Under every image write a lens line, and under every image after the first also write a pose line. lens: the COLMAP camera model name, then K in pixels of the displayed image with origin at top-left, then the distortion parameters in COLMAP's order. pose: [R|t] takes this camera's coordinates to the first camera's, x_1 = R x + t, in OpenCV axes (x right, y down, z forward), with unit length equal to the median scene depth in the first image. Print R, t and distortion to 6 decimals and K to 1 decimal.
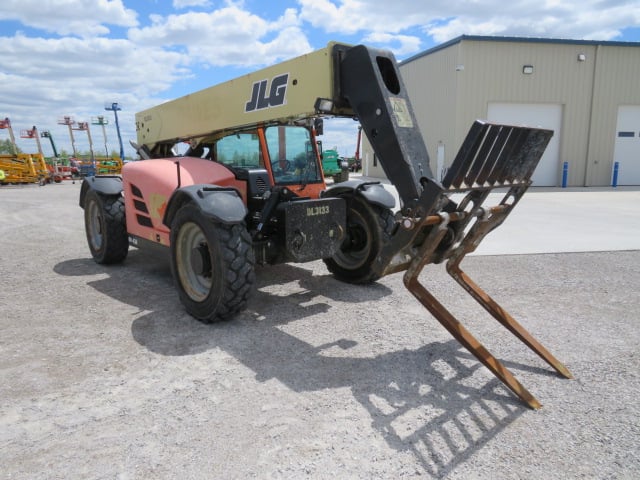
lens RADIAL K [[462.1, 0, 317.2], [0, 462.1, 241.8], [0, 0, 1]] dist [-0.022299, -0.003197]
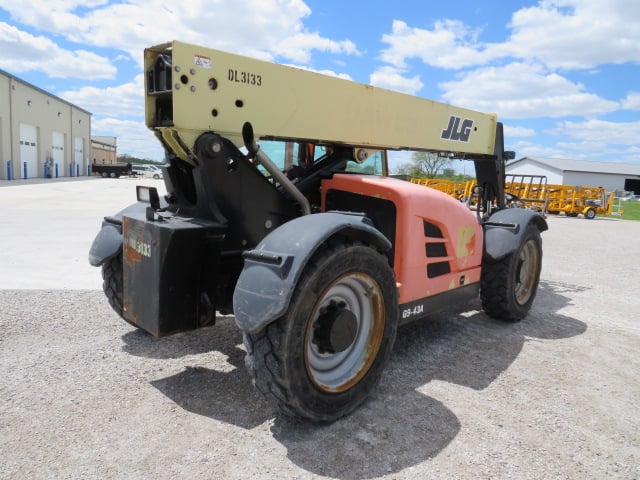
lens RADIAL K [[455.1, 0, 321.5], [0, 455.1, 241.4], [0, 0, 1]] dist [-0.015247, -0.001672]
pose [[-0.120662, -0.144488, 0.982122, -1.250685], [0.118612, 0.980165, 0.158773, -0.265881], [-0.985582, 0.135649, -0.101131, 1.502997]]
